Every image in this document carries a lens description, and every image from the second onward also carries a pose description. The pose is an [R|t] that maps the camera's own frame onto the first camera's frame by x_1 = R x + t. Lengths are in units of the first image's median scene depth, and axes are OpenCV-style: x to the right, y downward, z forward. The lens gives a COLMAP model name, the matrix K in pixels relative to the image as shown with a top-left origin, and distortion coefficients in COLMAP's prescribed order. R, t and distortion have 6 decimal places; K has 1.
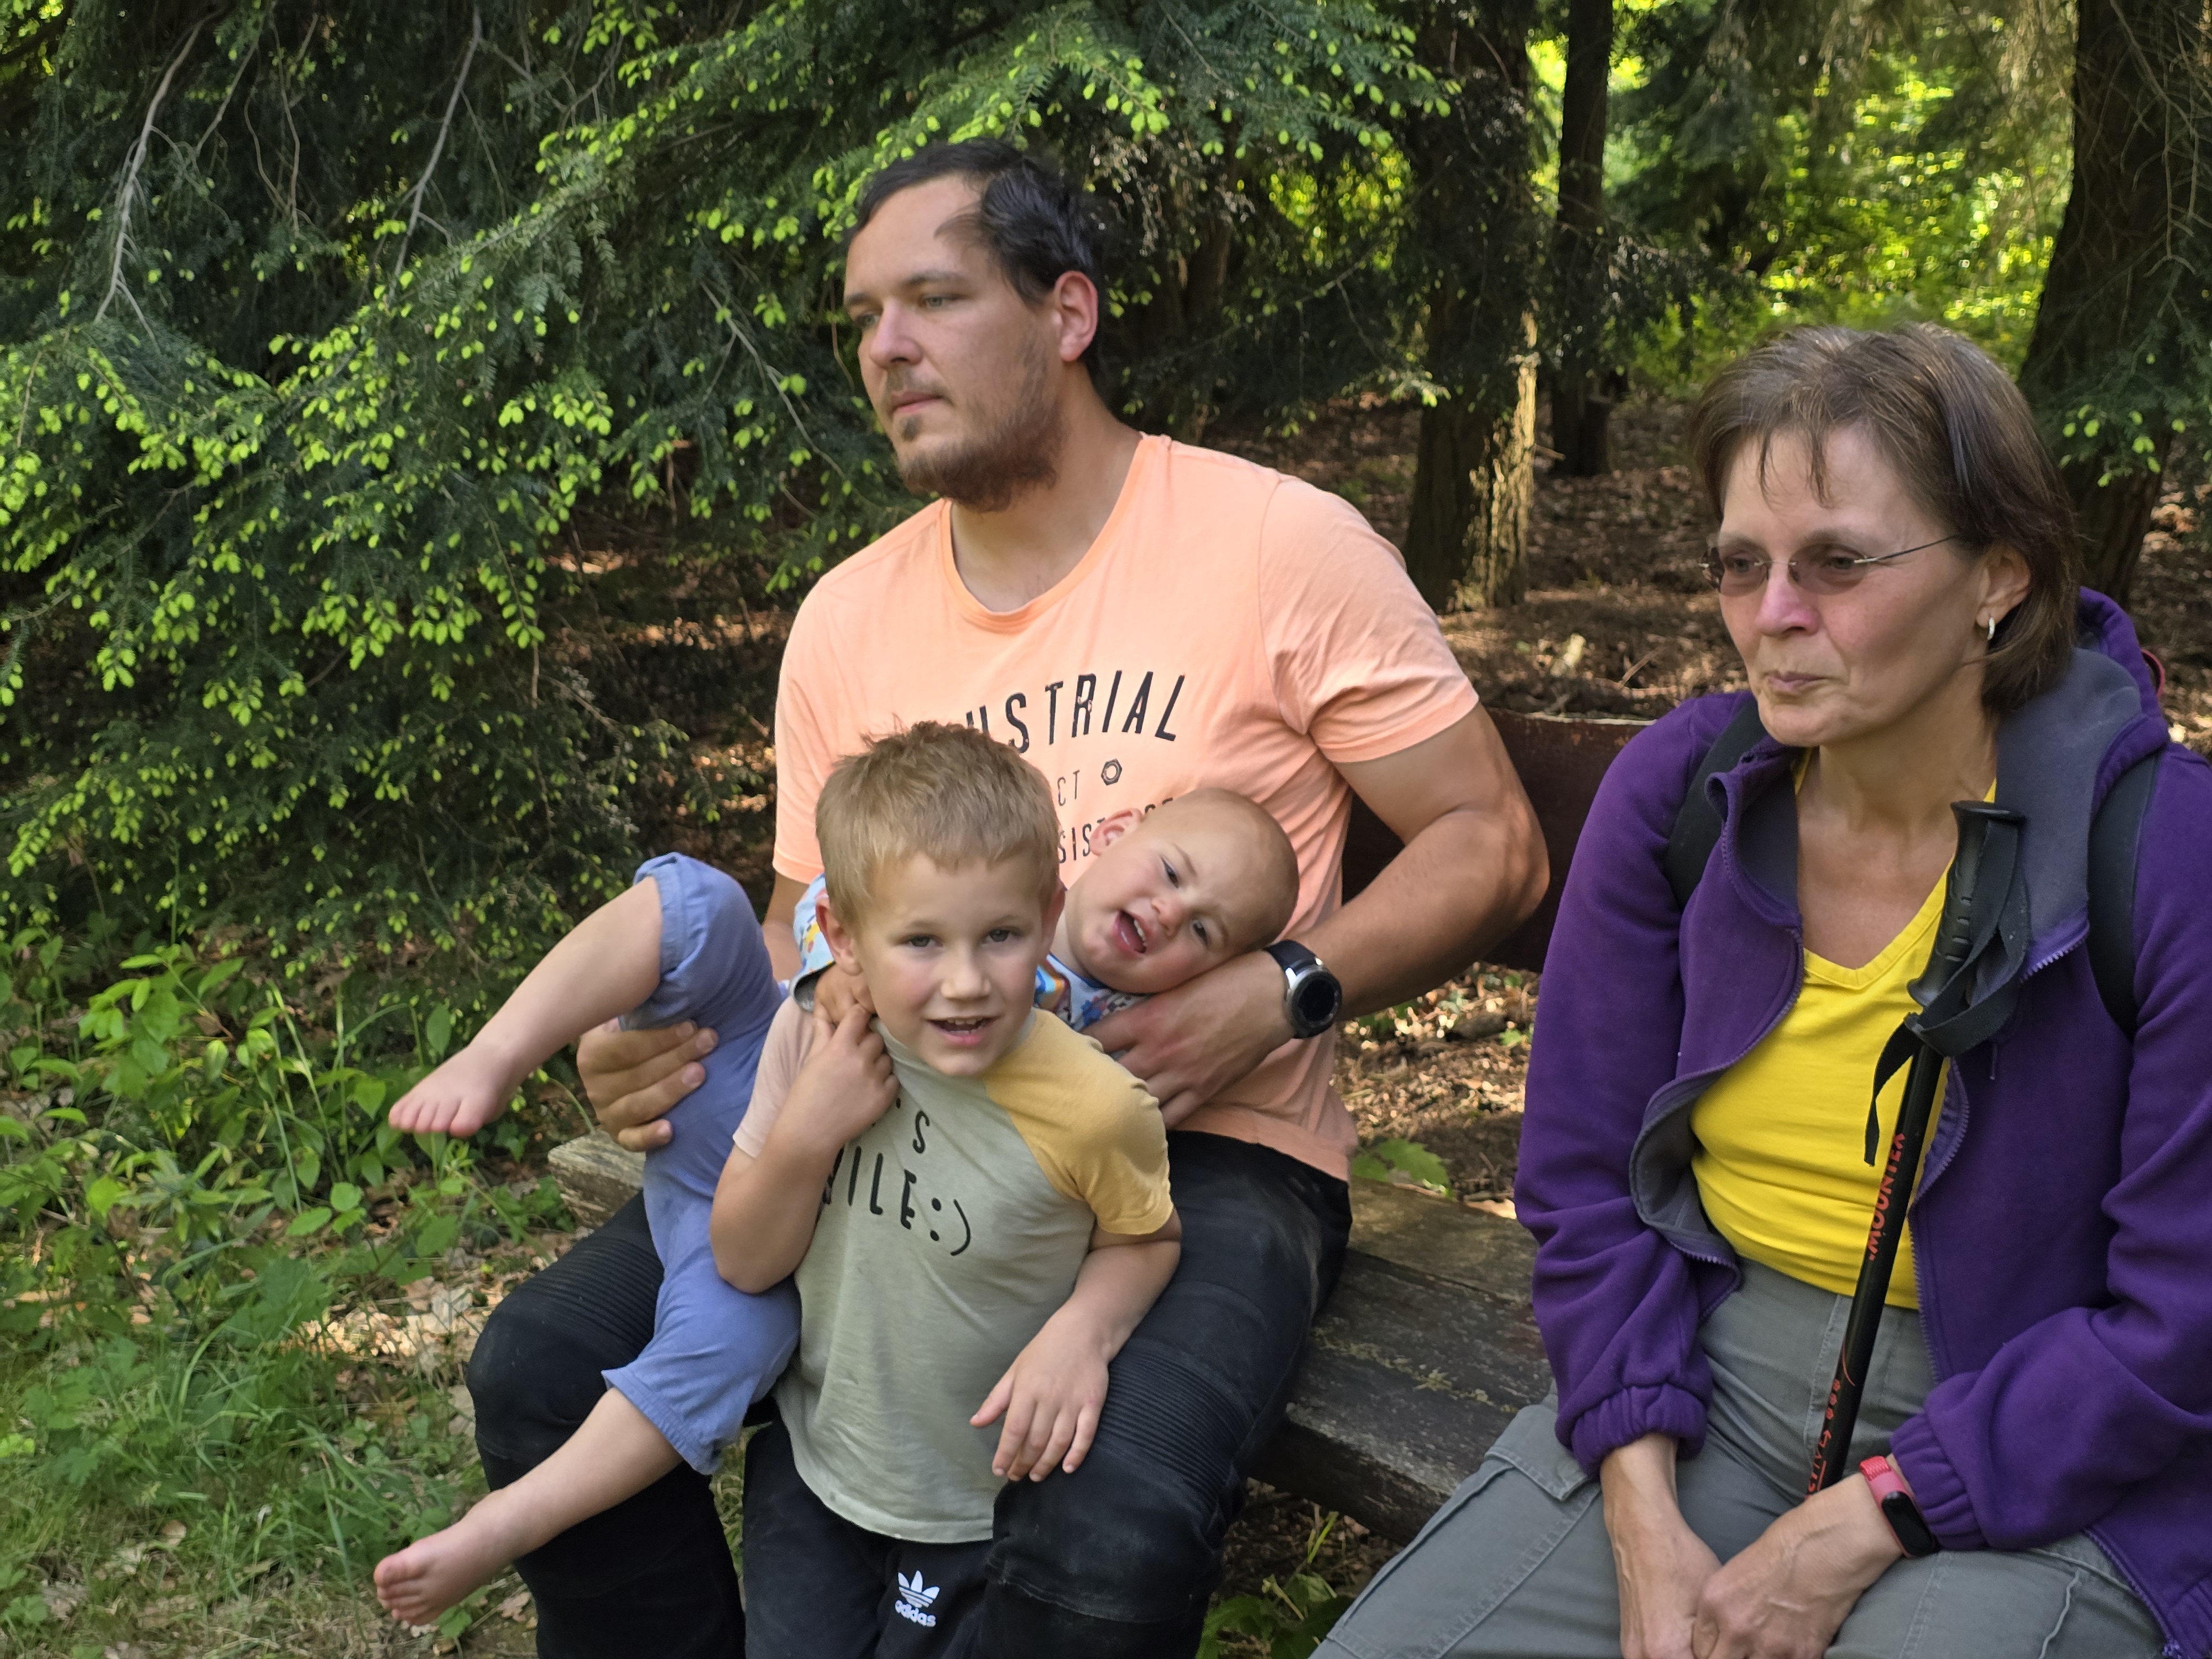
lens RADIAL K [[2156.2, 0, 1106.0], [0, 2156.2, 829.5], [0, 0, 1]] dist [0.009670, 0.006336]
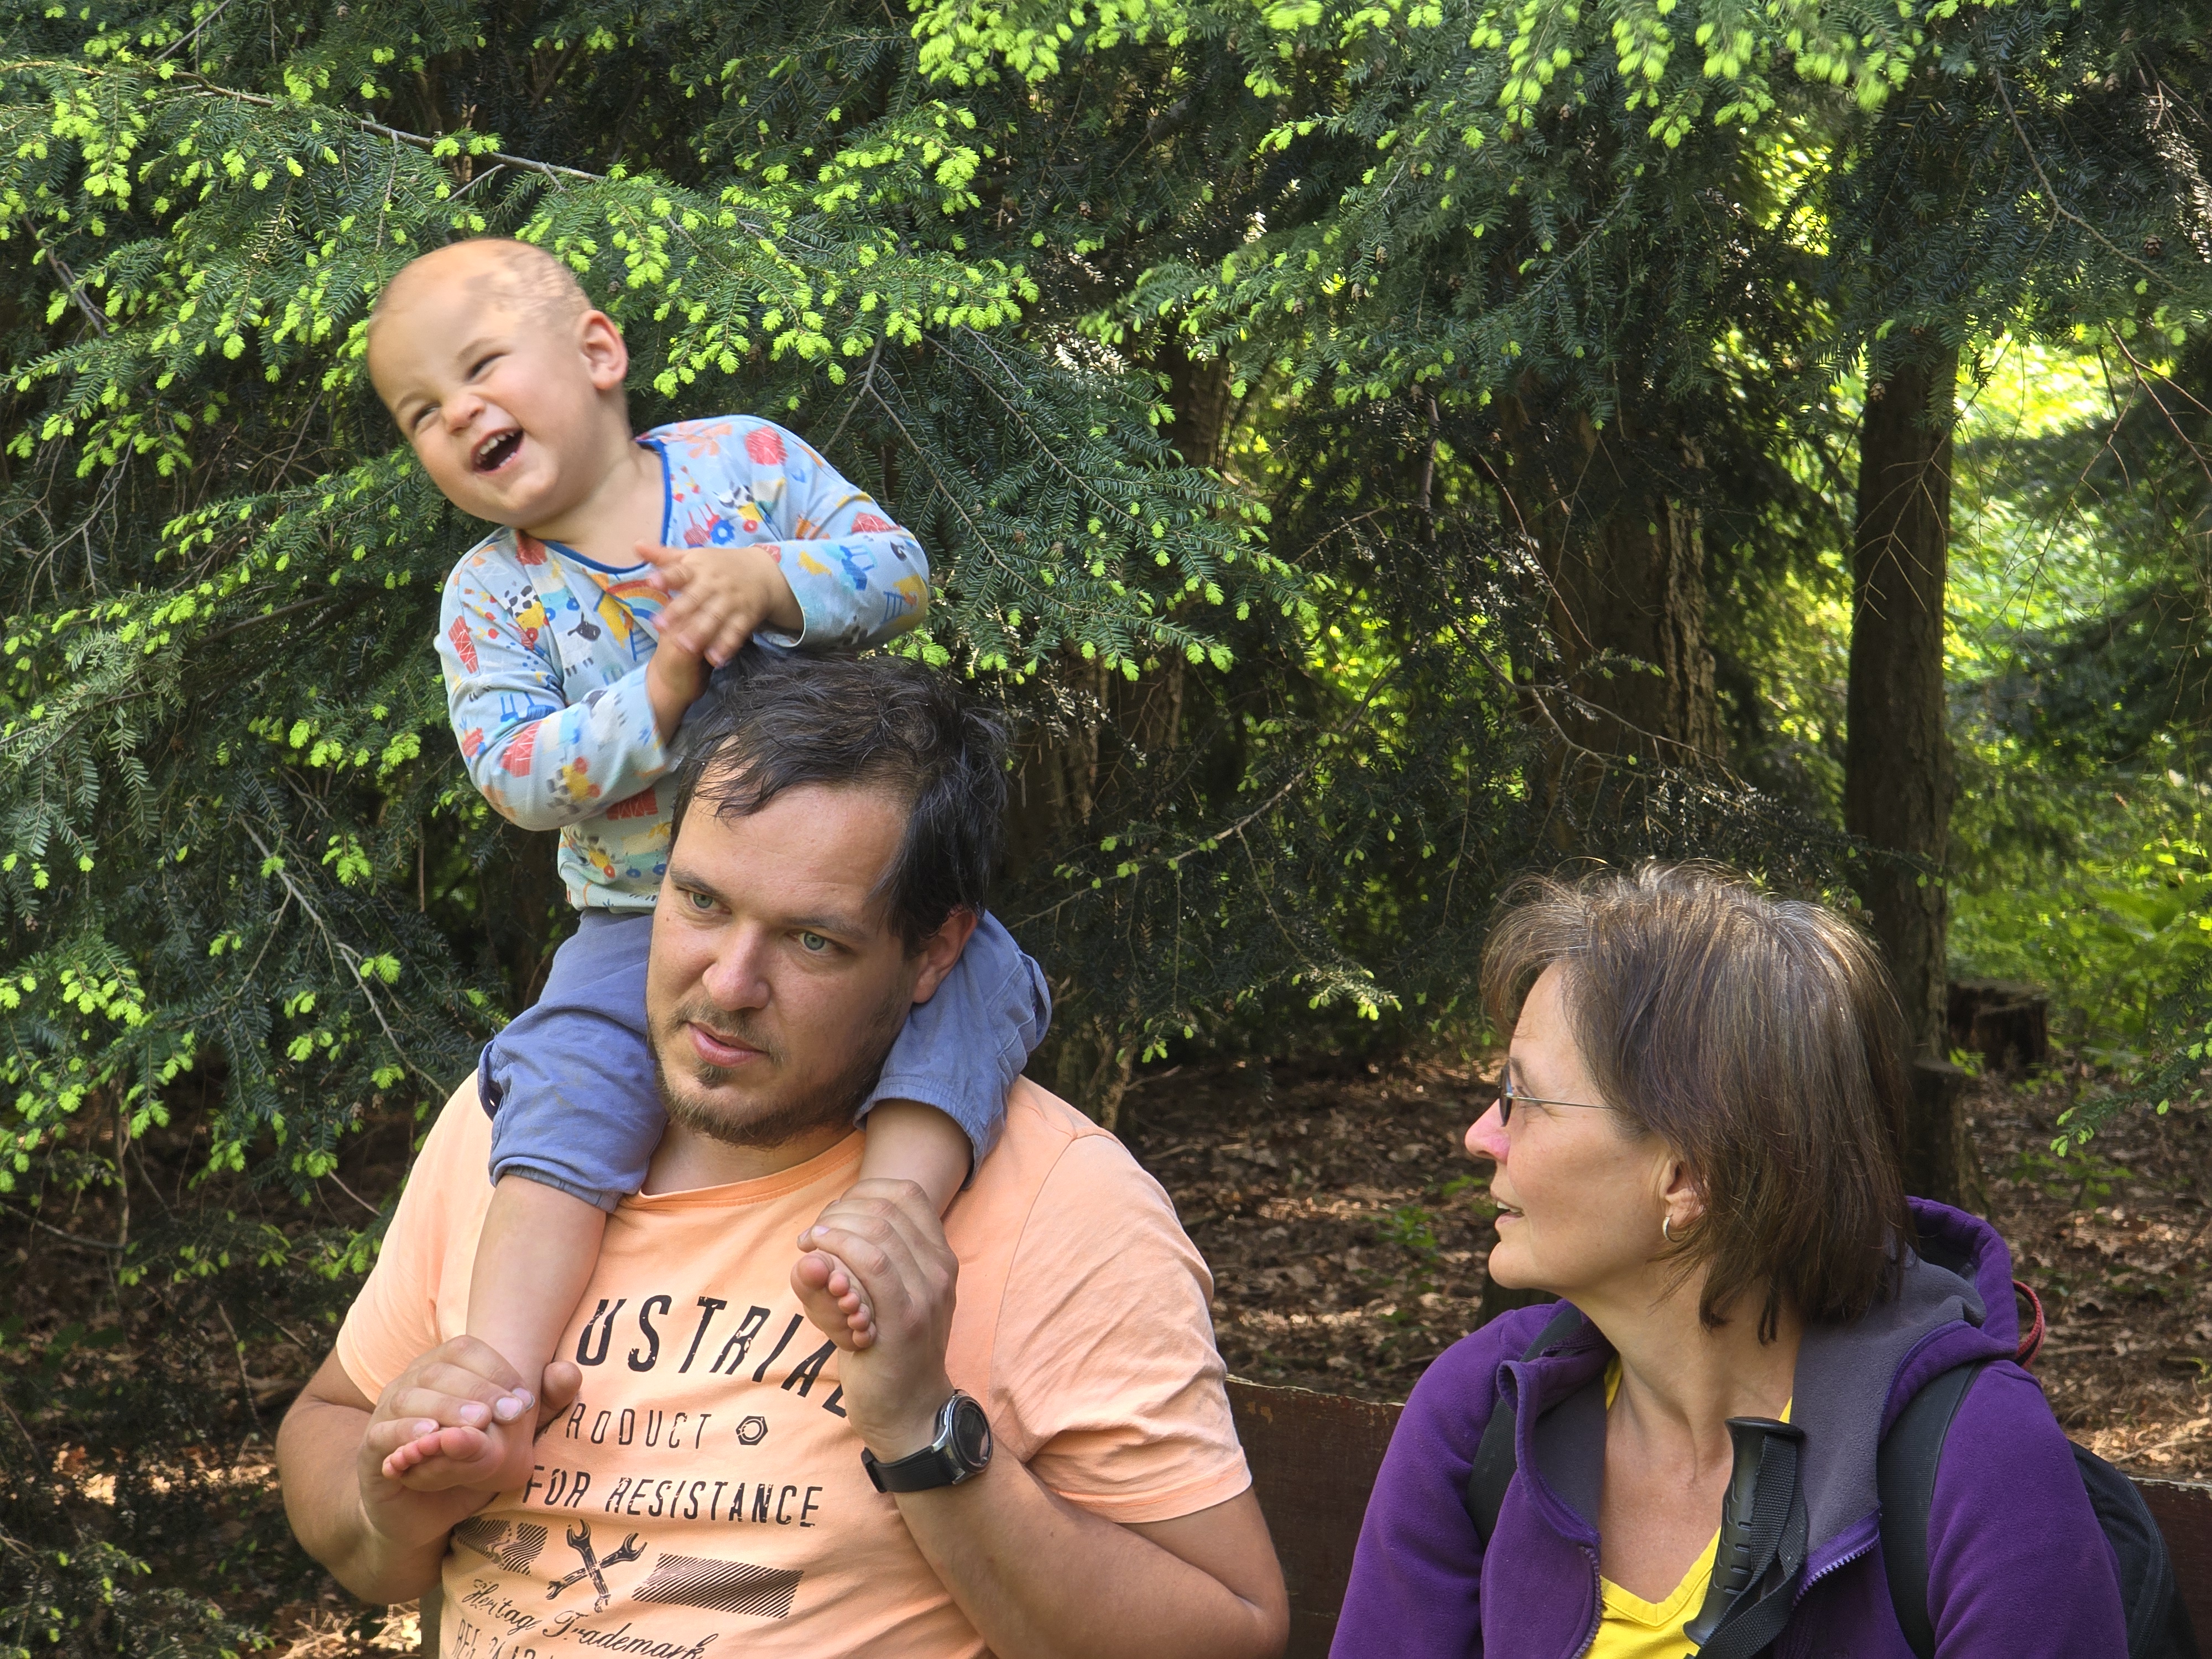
lens RADIAL K [[7377.4, 0, 1106.0], [0, 7377.4, 829.5], [0, 0, 1]] dist [2.538852, -91.500370]
pose [[0.999810, 0.015619, 0.011619, 0.053659], [-0.012342, 0.970153, -0.242177, 0.331341], [-0.015055, 0.241988, 0.970162, -1.345298]]
